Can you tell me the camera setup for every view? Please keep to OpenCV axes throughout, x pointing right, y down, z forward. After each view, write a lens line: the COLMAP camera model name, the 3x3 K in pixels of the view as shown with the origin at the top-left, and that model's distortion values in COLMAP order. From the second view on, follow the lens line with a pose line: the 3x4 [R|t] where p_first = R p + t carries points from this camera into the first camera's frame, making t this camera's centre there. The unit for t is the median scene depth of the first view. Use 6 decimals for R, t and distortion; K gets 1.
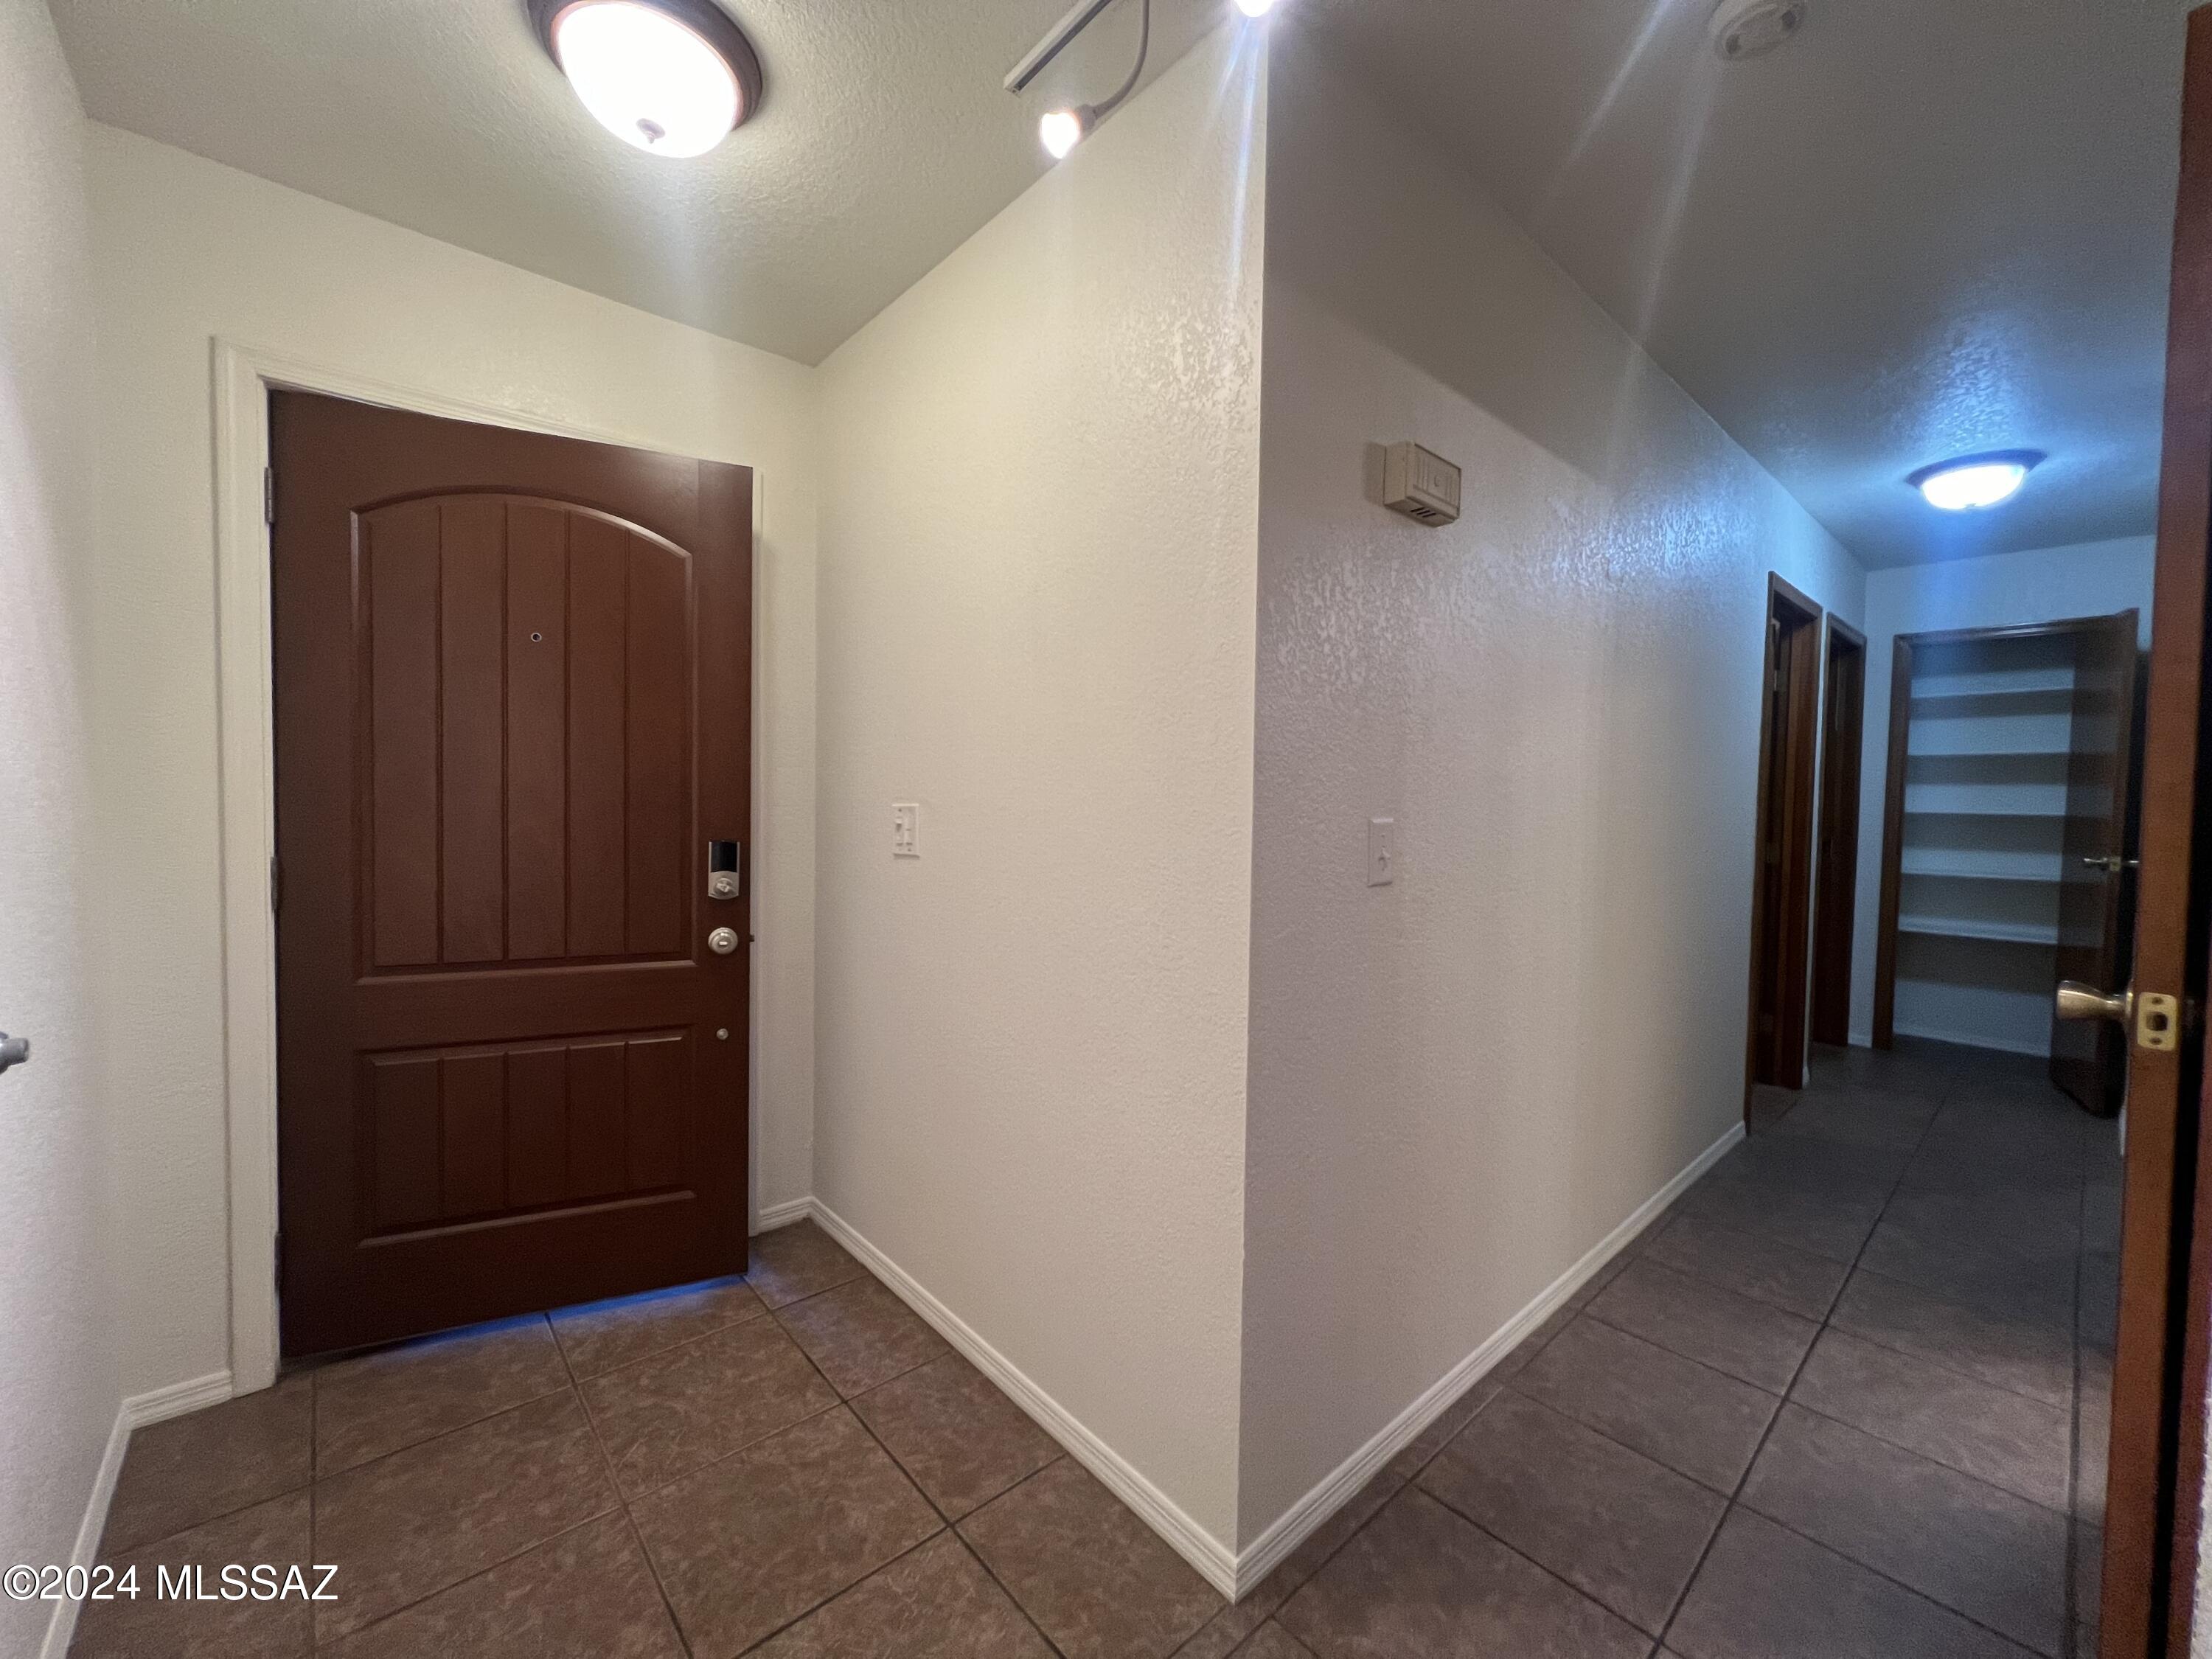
lens RADIAL K [[886.6, 0, 1114.8], [0, 886.6, 831.6], [0, 0, 1]] dist [0.000279, 0.000126]
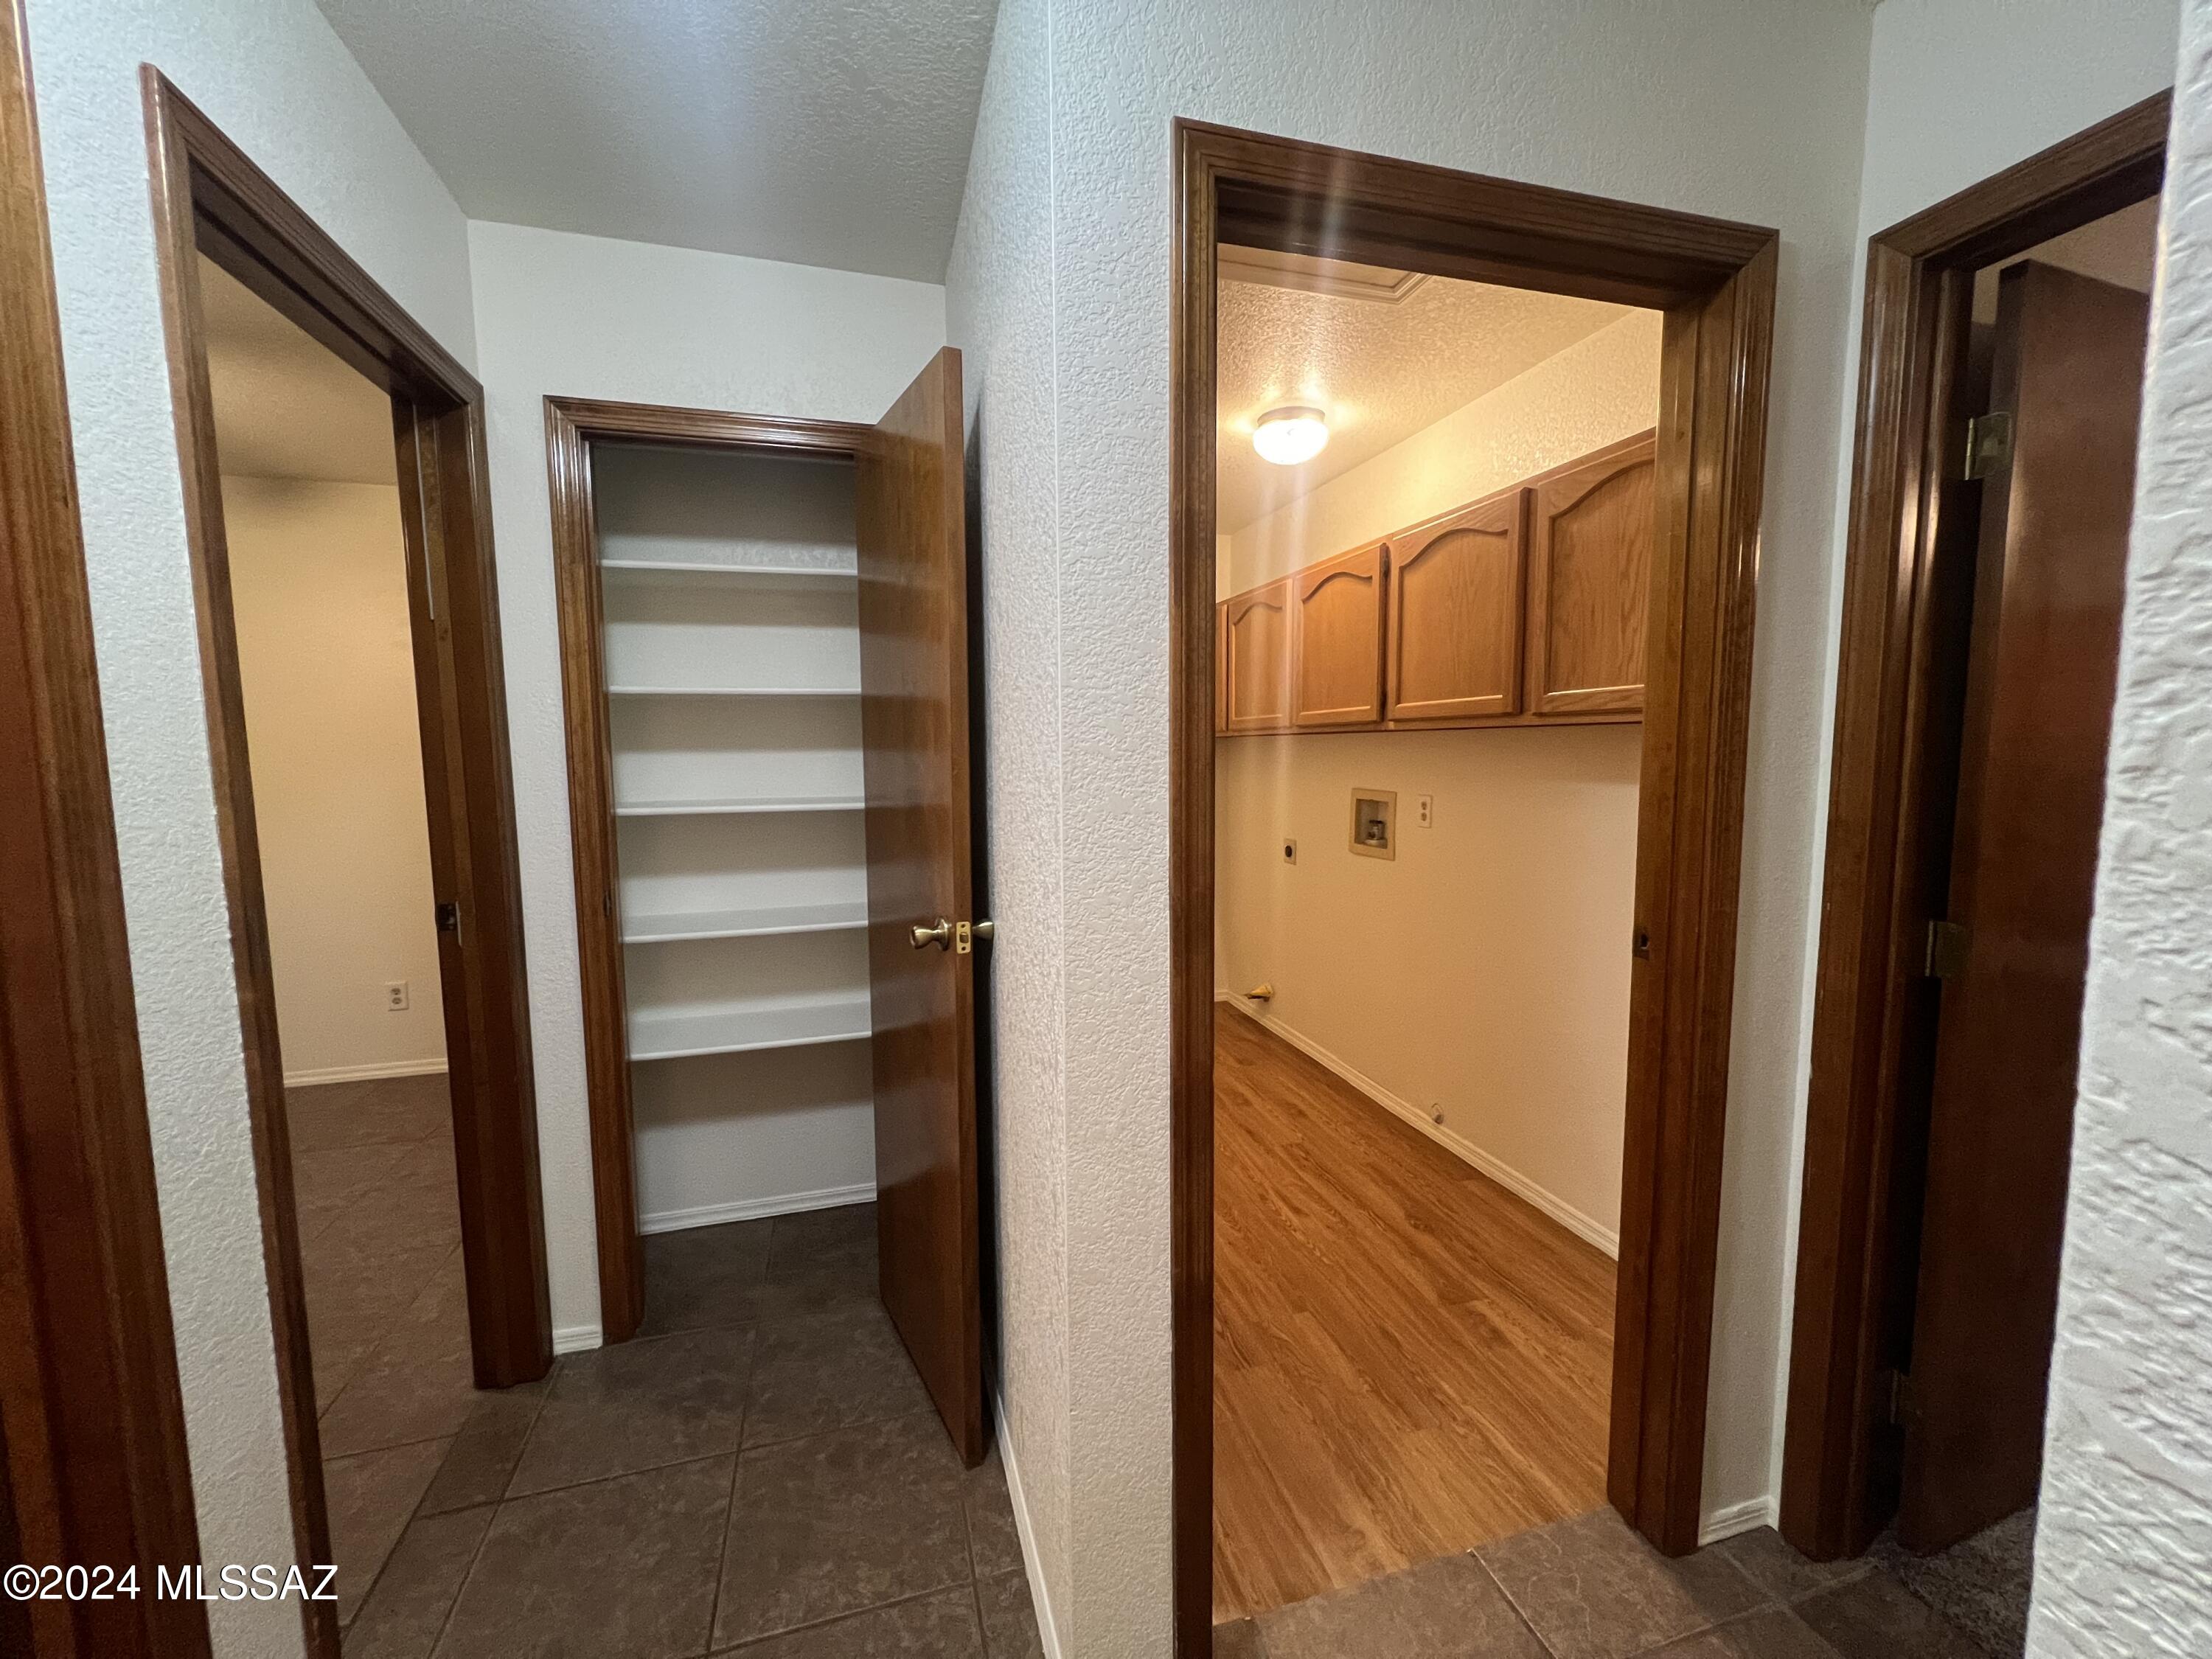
lens RADIAL K [[886.6, 0, 1109.5], [0, 886.6, 823.4], [0, 0, 1]] dist [0.000279, 0.000126]
pose [[0.432399, -0.110343, 0.894905, 0.605112], [0.043505, 0.993881, 0.101526, -0.055069], [-0.900632, -0.004967, 0.434554, 0.588010]]
